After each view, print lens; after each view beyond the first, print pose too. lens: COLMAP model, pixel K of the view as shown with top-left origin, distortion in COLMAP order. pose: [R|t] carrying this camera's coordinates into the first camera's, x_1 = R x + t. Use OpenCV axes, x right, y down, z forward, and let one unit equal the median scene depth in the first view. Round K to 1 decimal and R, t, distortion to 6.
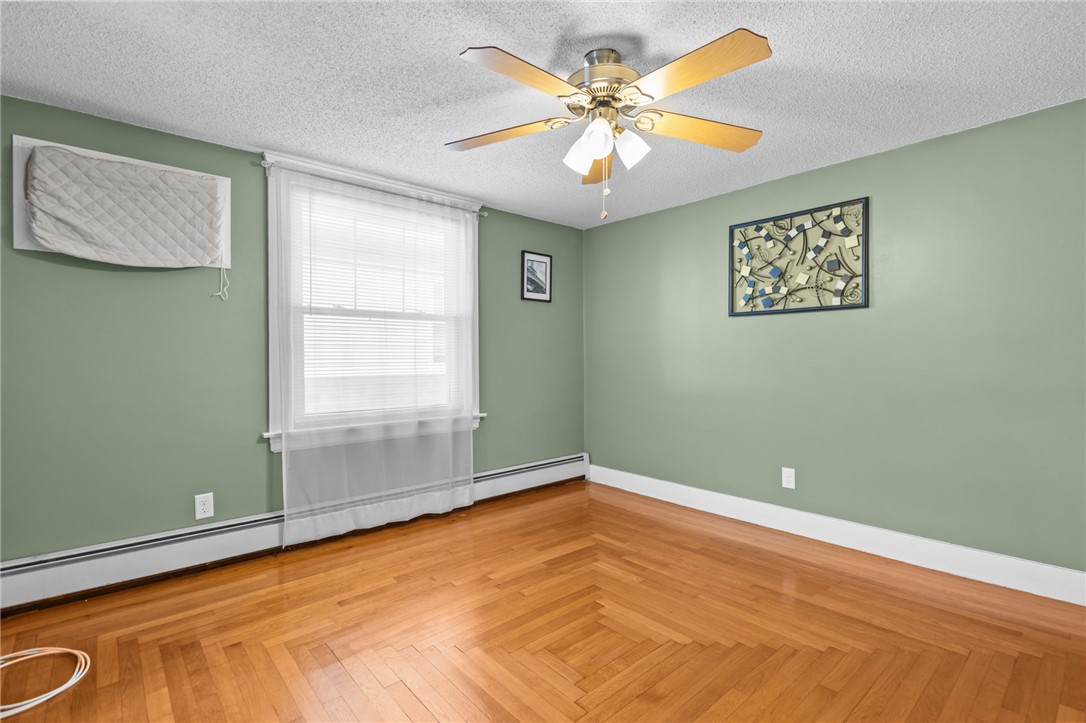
lens RADIAL K [[506.3, 0, 542.8], [0, 506.3, 354.7], [0, 0, 1]] dist [0.007628, -0.002048]
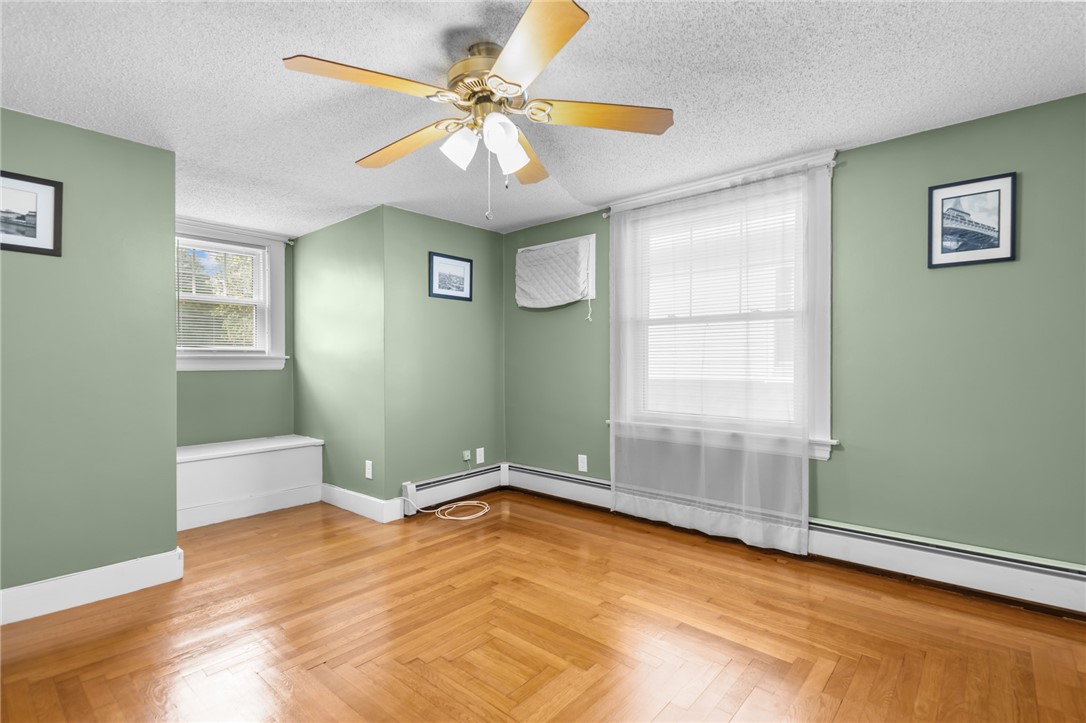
lens RADIAL K [[506.3, 0, 551.7], [0, 506.3, 366.1], [0, 0, 1]] dist [0.007628, -0.002048]
pose [[0.139924, 0.007624, -0.990133, 0.664393], [0.002468, 0.999965, 0.008049, 0.003535], [0.990159, -0.003570, 0.139901, 0.609980]]
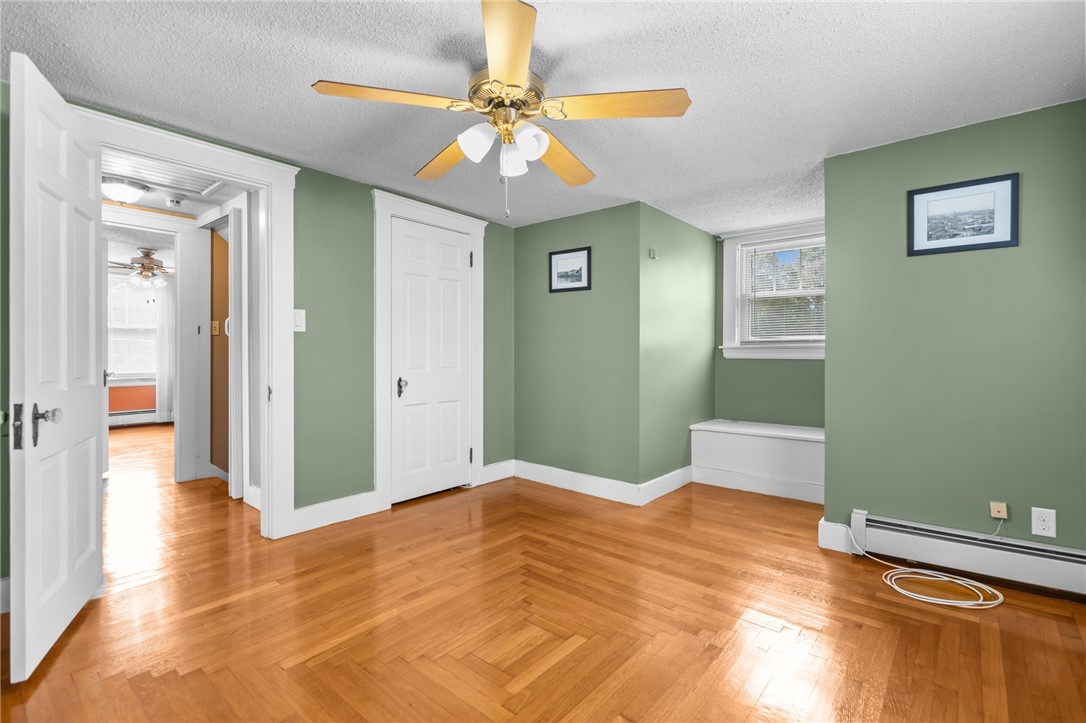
lens RADIAL K [[506.3, 0, 546.9], [0, 506.3, 354.7], [0, 0, 1]] dist [0.007628, -0.002048]
pose [[-0.987916, 0.002697, -0.154964, 0.125882], [0.001566, 0.999971, 0.007423, 0.000852], [0.154979, 0.007090, -0.987892, 1.246678]]
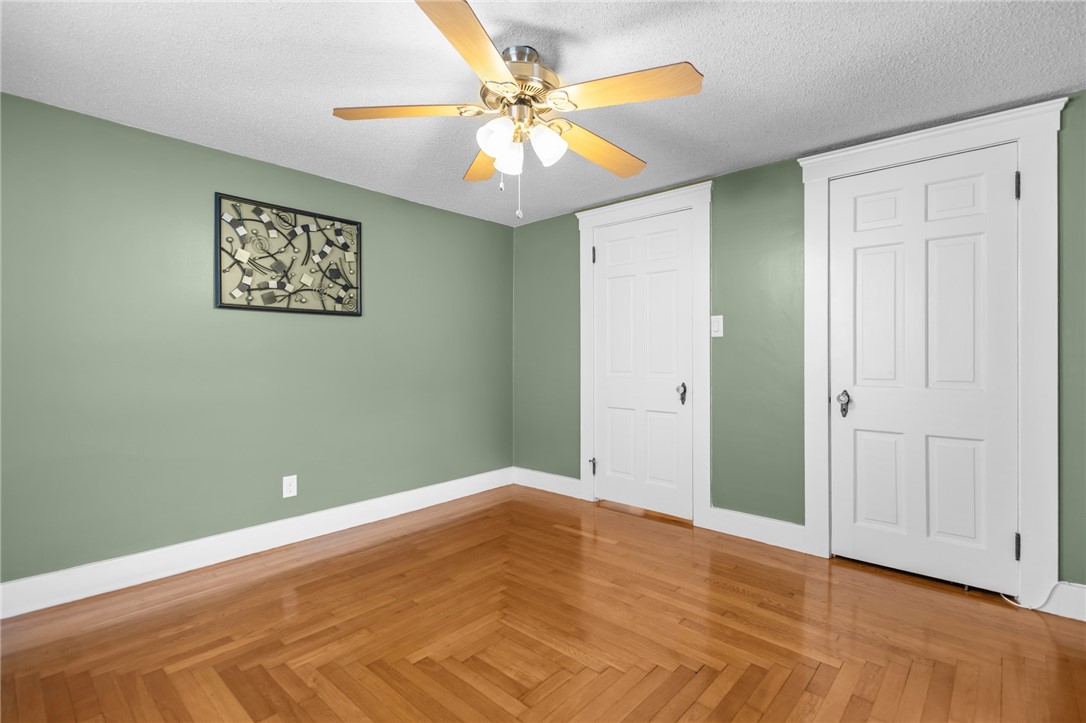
lens RADIAL K [[506.3, 0, 543.6], [0, 506.3, 356.3], [0, 0, 1]] dist [0.007628, -0.002048]
pose [[-0.110497, 0.003409, 0.993871, -0.530029], [0.002188, 0.999993, -0.003186, 0.004293], [-0.993874, 0.001823, -0.110503, 0.655573]]
